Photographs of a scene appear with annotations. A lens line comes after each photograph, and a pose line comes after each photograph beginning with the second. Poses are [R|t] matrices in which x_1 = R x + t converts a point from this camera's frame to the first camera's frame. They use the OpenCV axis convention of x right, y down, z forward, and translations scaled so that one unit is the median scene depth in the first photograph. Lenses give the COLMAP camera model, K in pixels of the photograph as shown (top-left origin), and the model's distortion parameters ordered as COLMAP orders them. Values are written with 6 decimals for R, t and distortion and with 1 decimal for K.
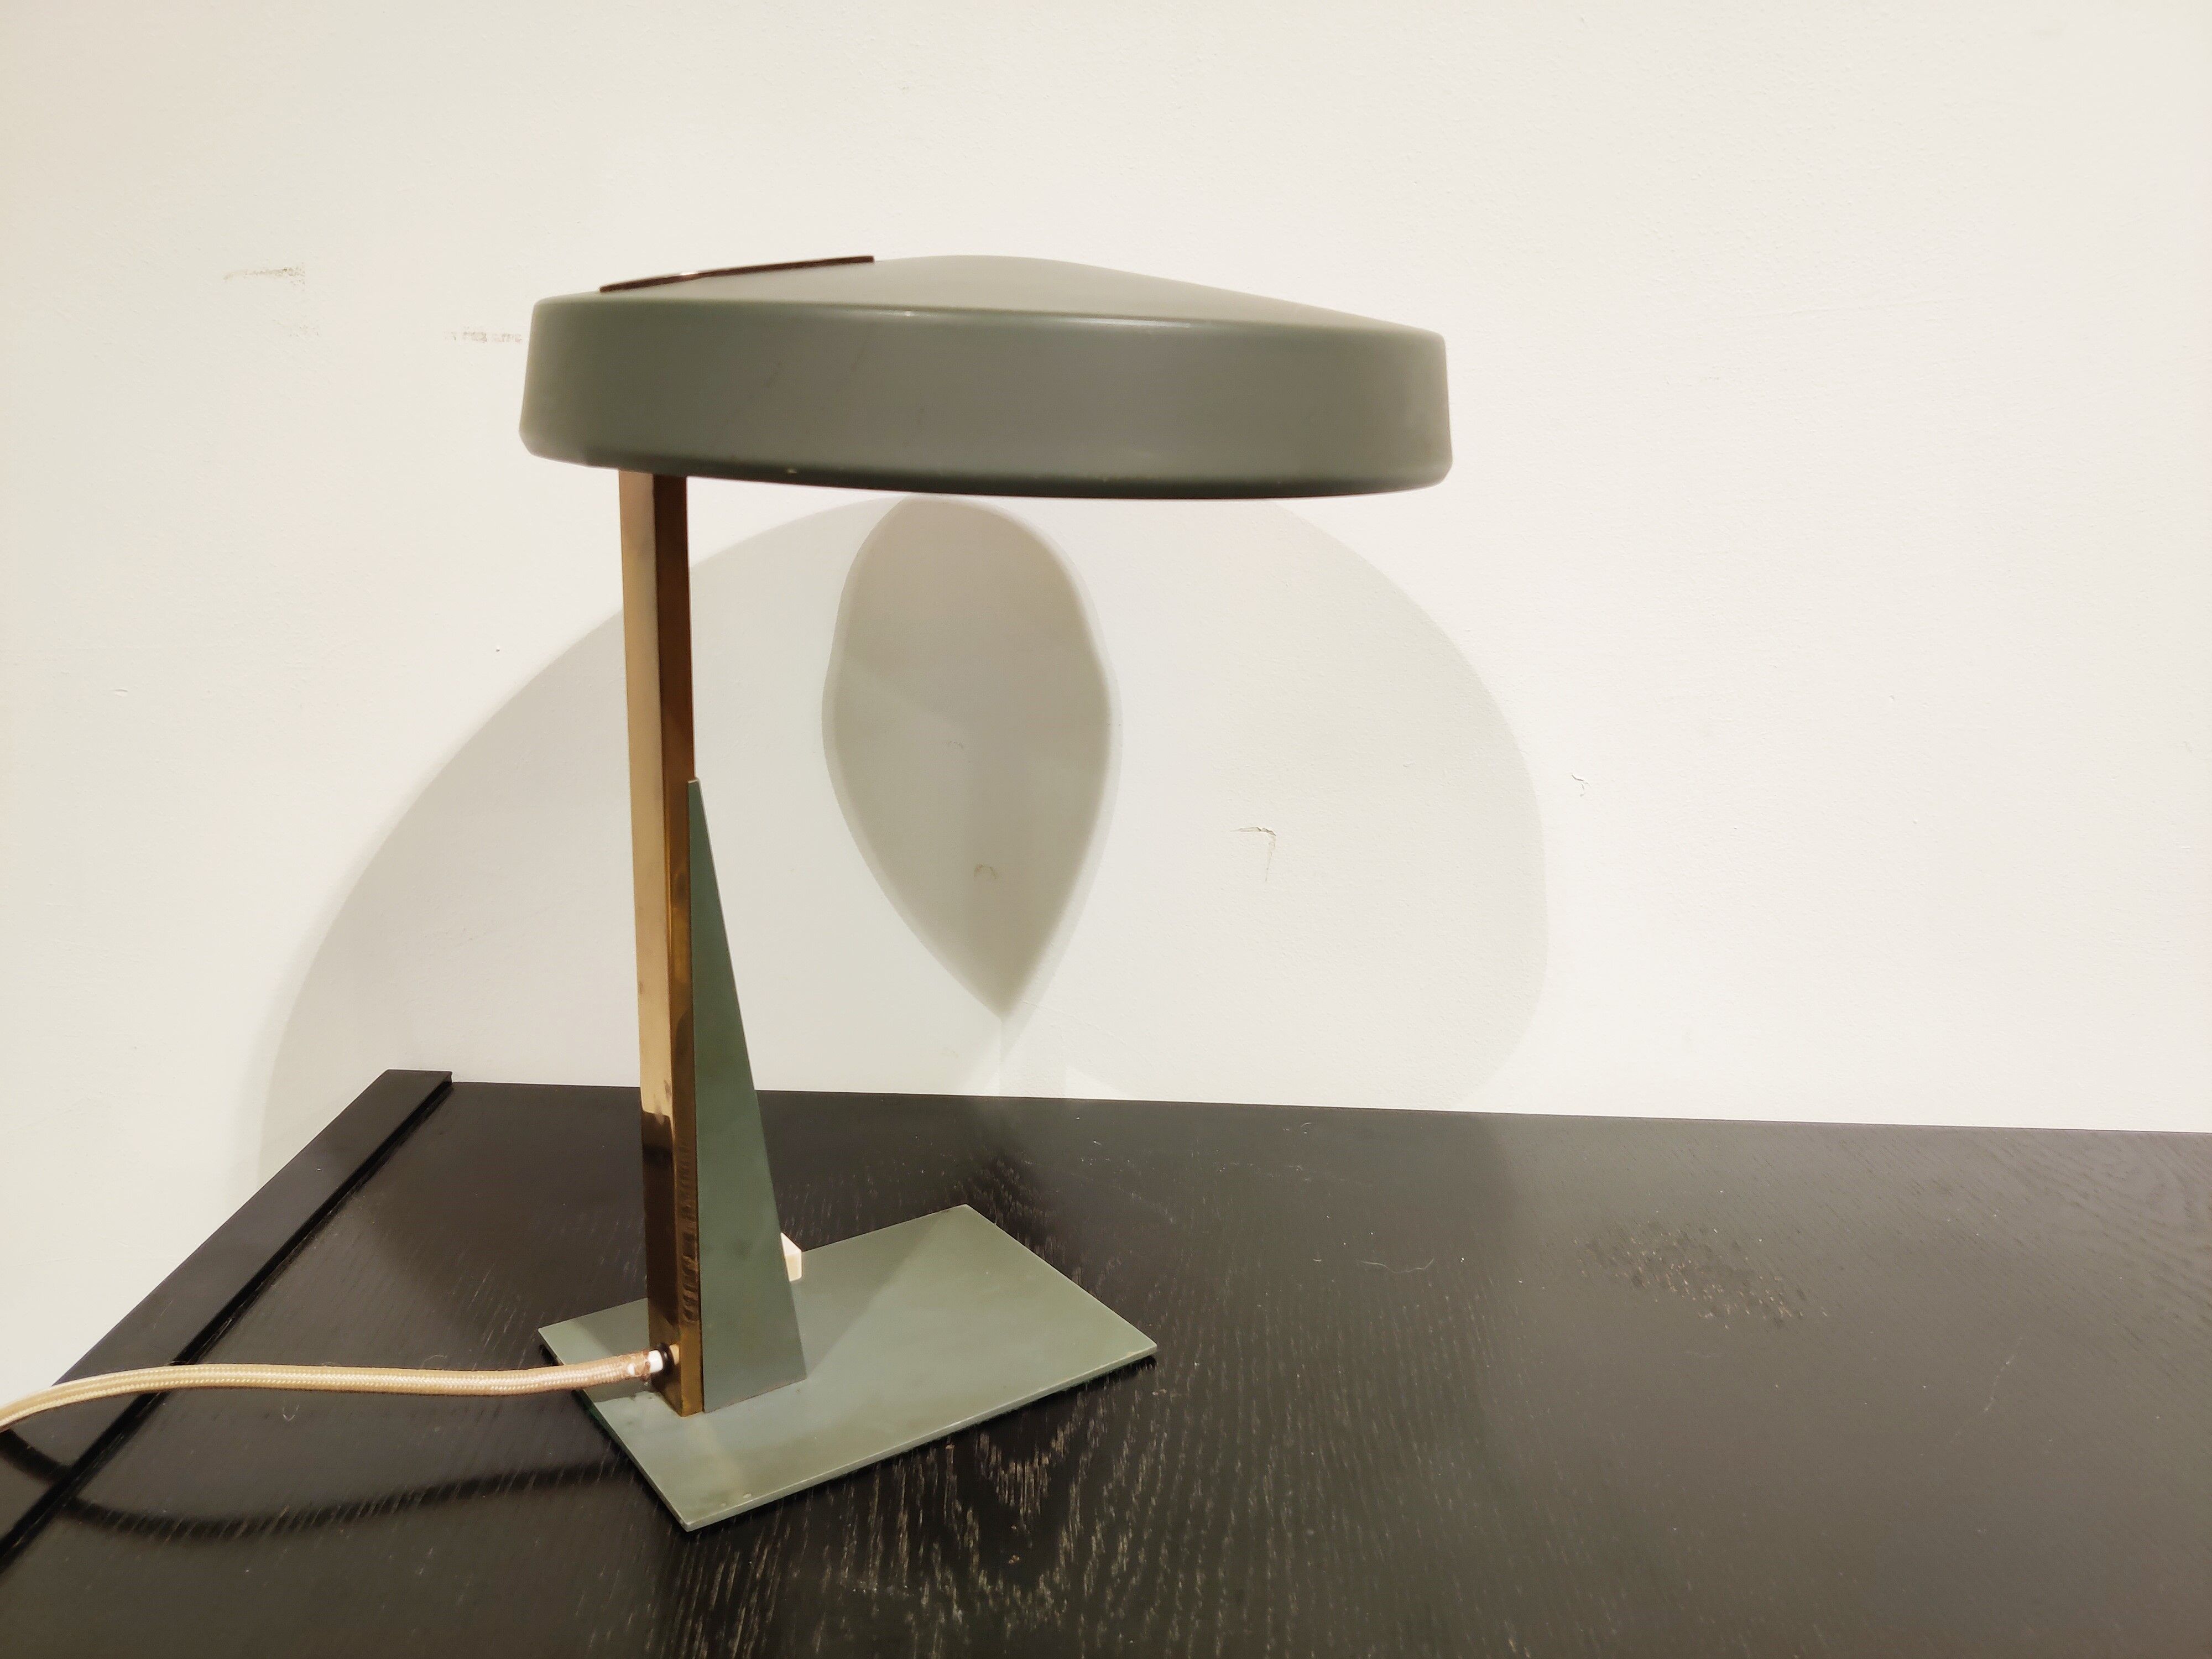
lens RADIAL K [[1673.5, 0, 1112.1], [0, 1673.5, 854.8], [0, 0, 1]] dist [-0.021083, 0.001500]
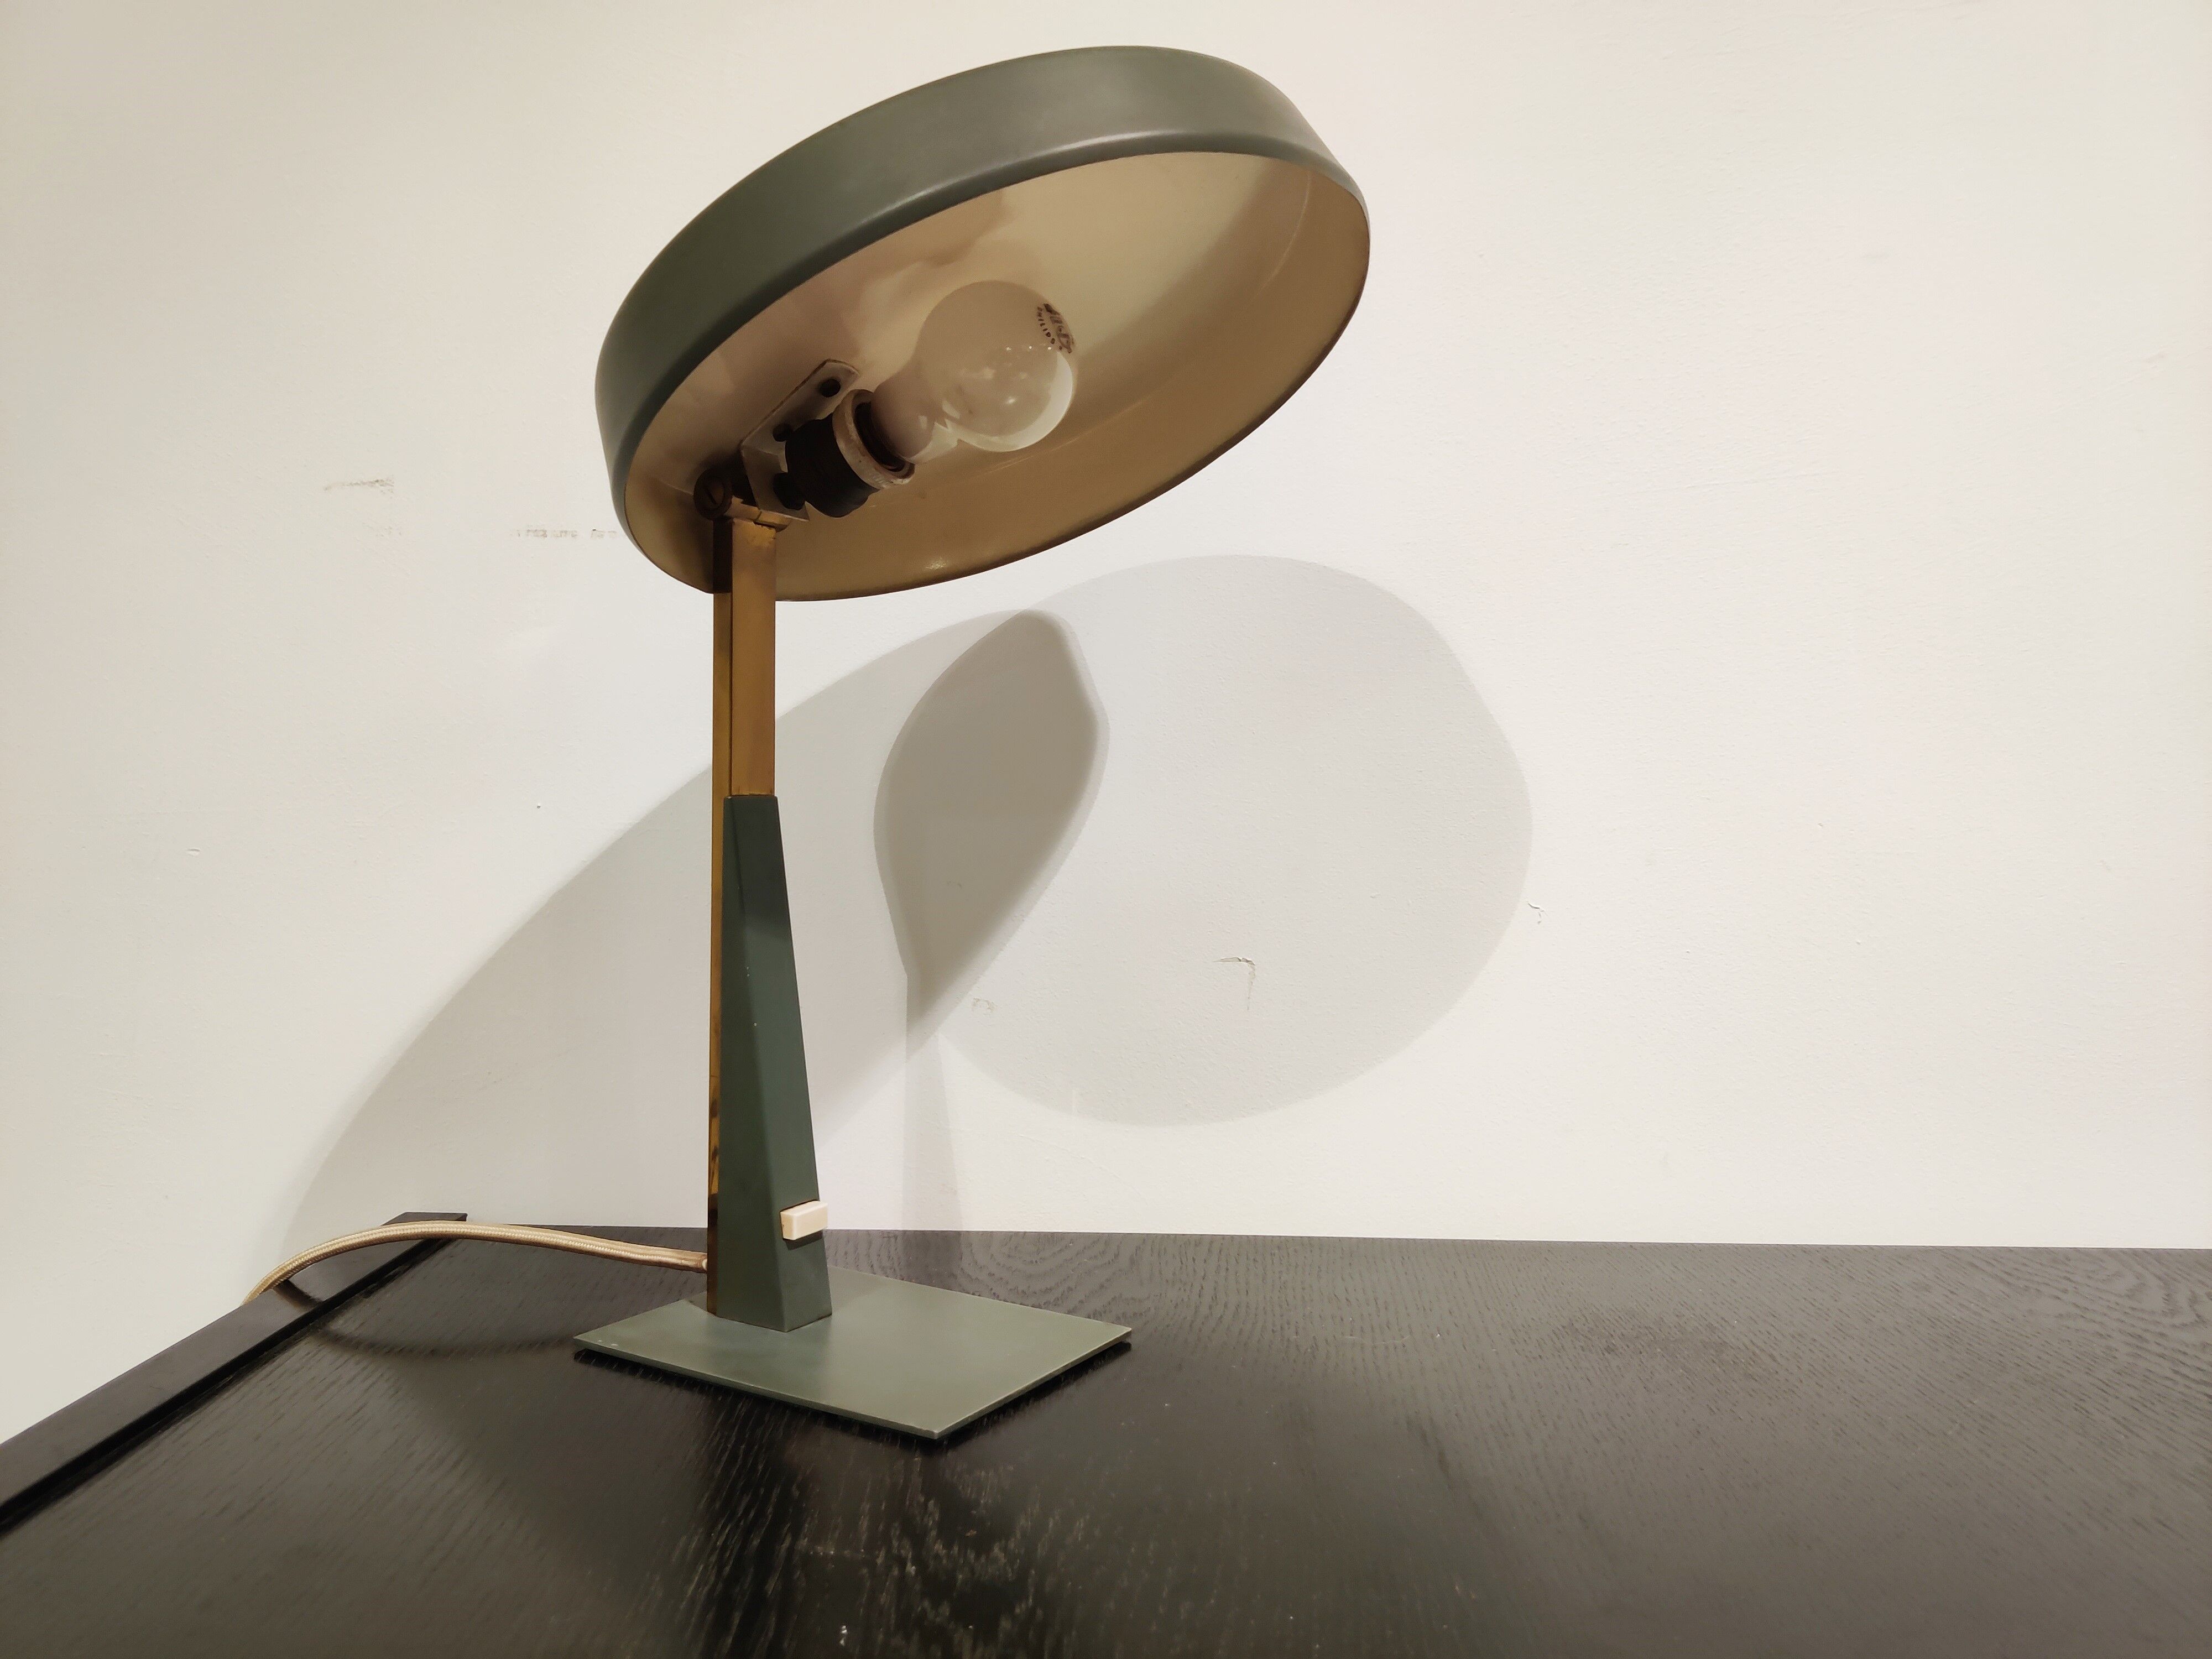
lens RADIAL K [[1673.5, 0, 1136.6], [0, 1673.5, 814.0], [0, 0, 1]] dist [-0.021083, 0.001500]
pose [[0.999688, -0.020566, -0.014198, 0.064971], [0.016479, 0.969597, -0.244151, 0.244408], [0.018788, 0.243841, 0.969633, -0.090533]]
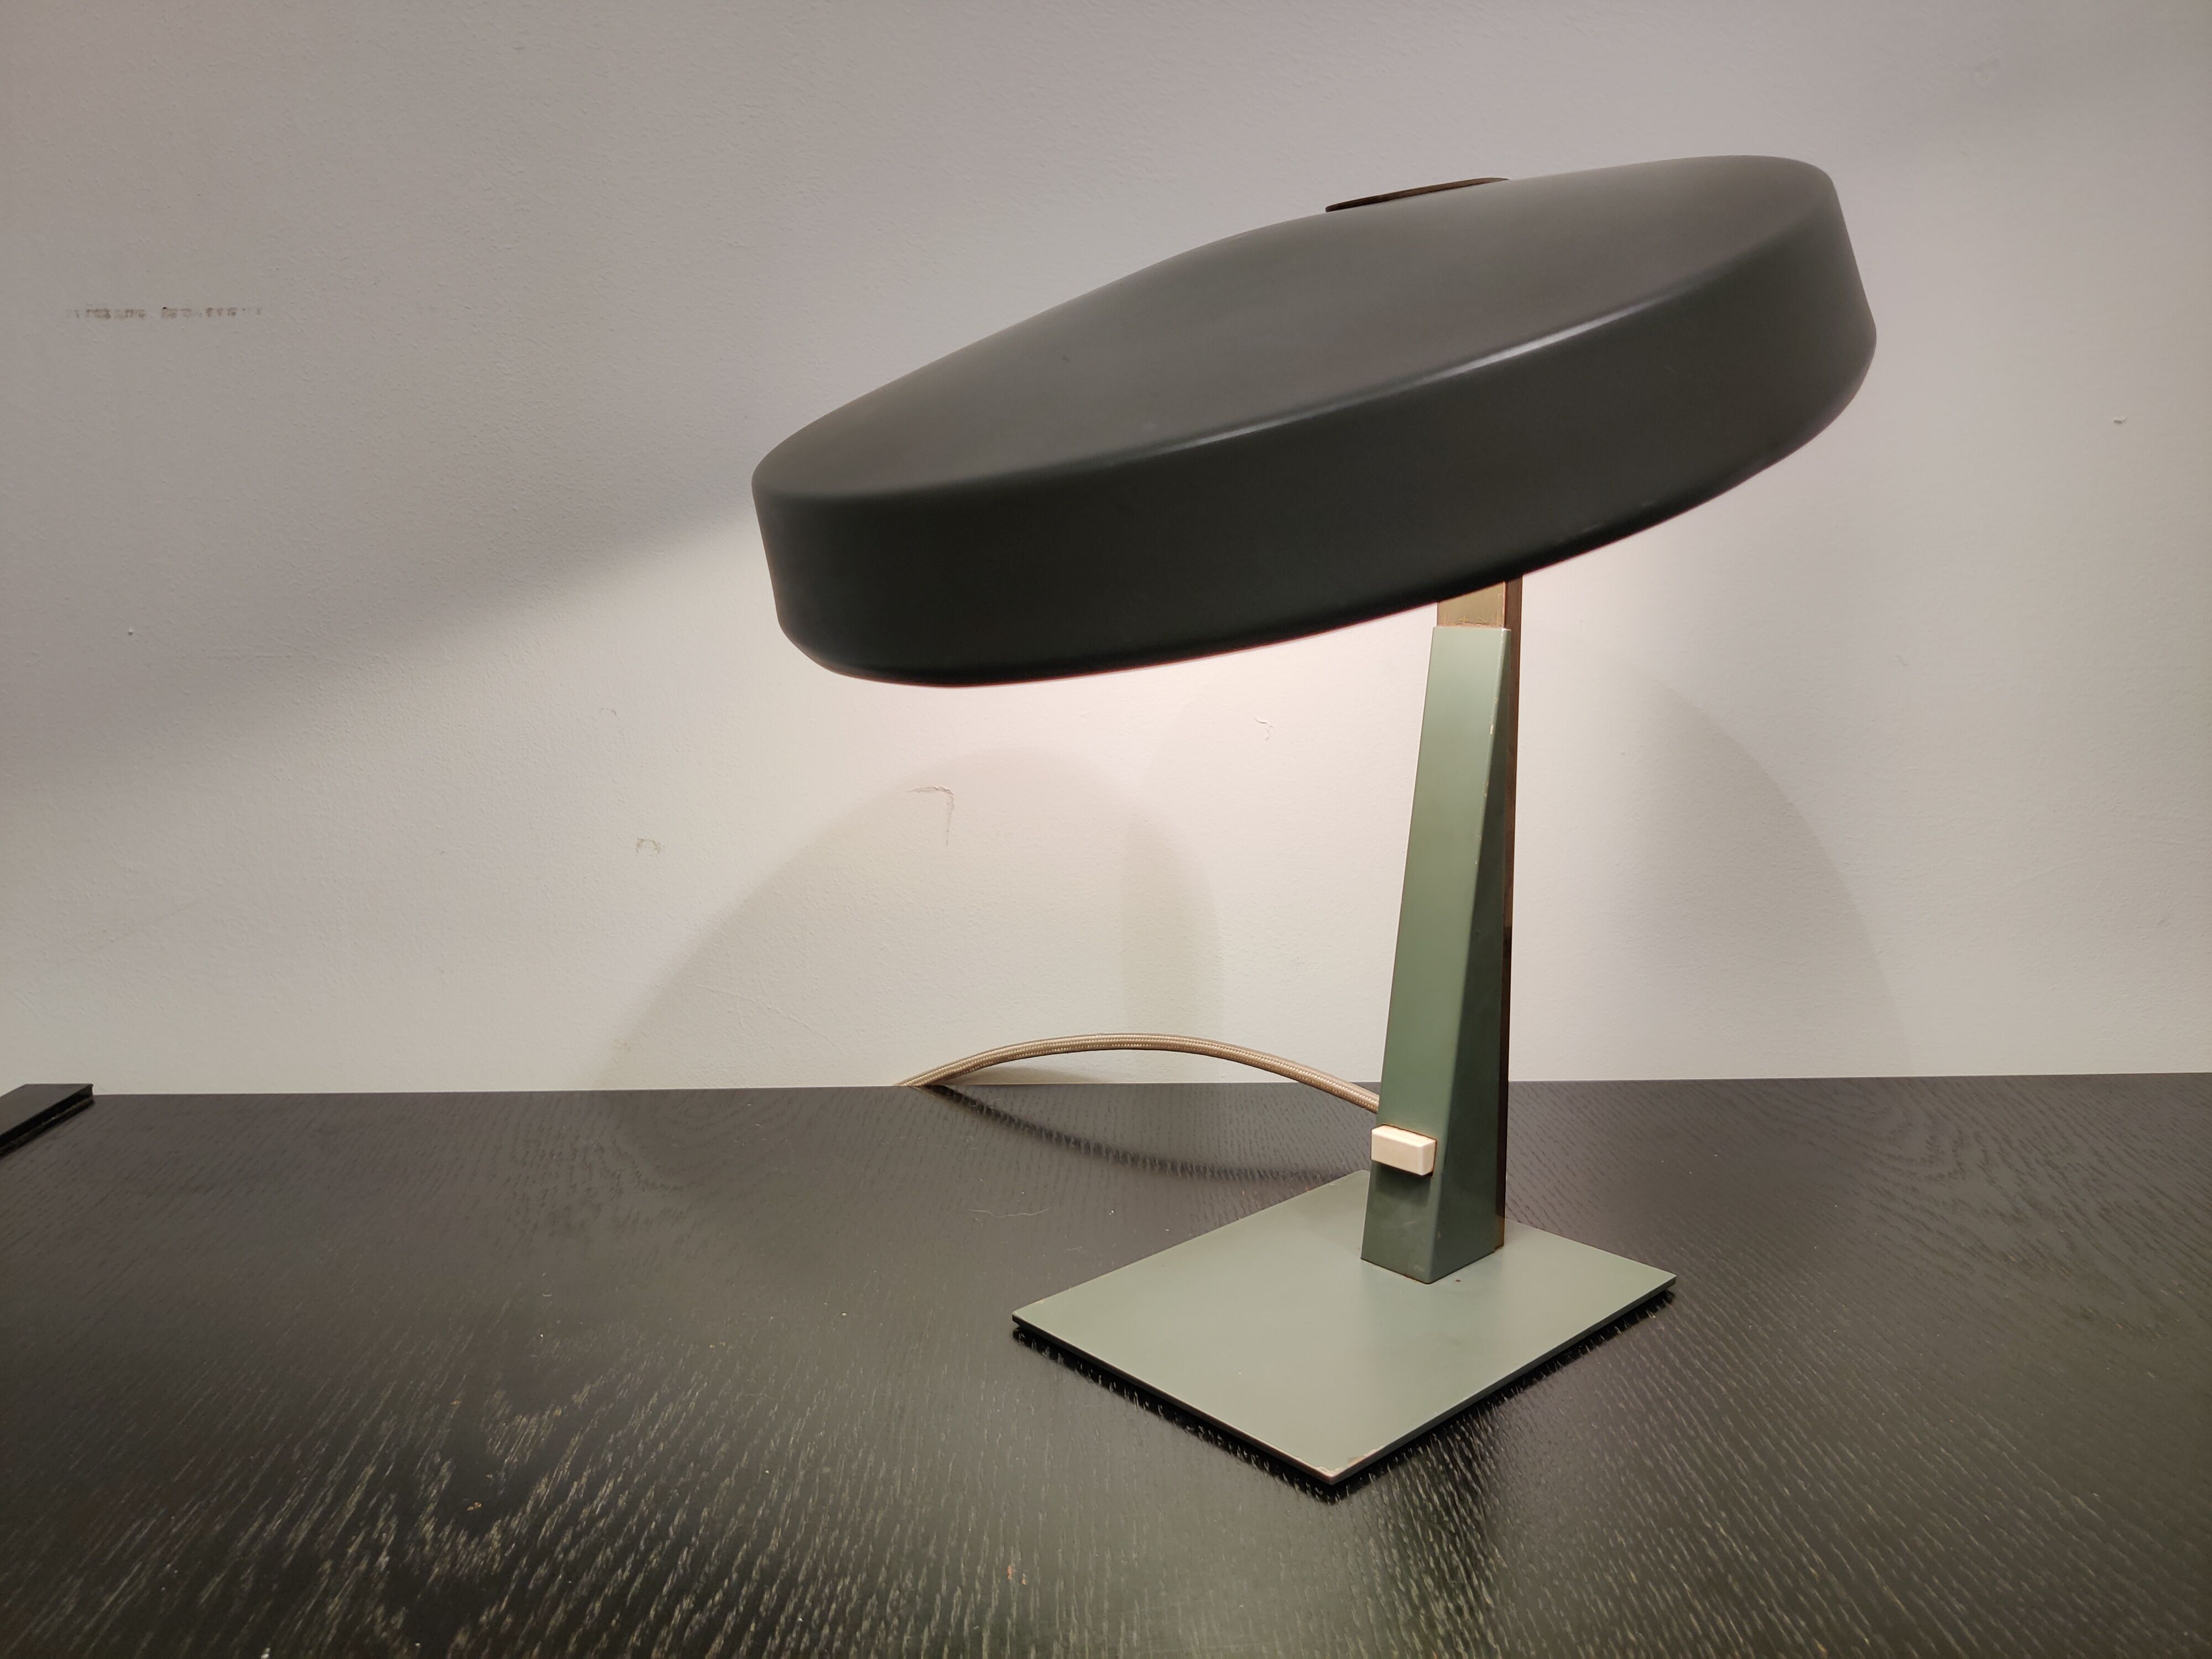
lens RADIAL K [[1673.5, 0, 1076.6], [0, 1673.5, 809.9], [0, 0, 1]] dist [-0.021083, 0.001500]
pose [[0.999111, -0.042149, -0.000718, 0.272916], [0.041840, 0.993587, -0.105043, 0.160087], [0.005141, 0.104919, 0.994467, 0.085945]]
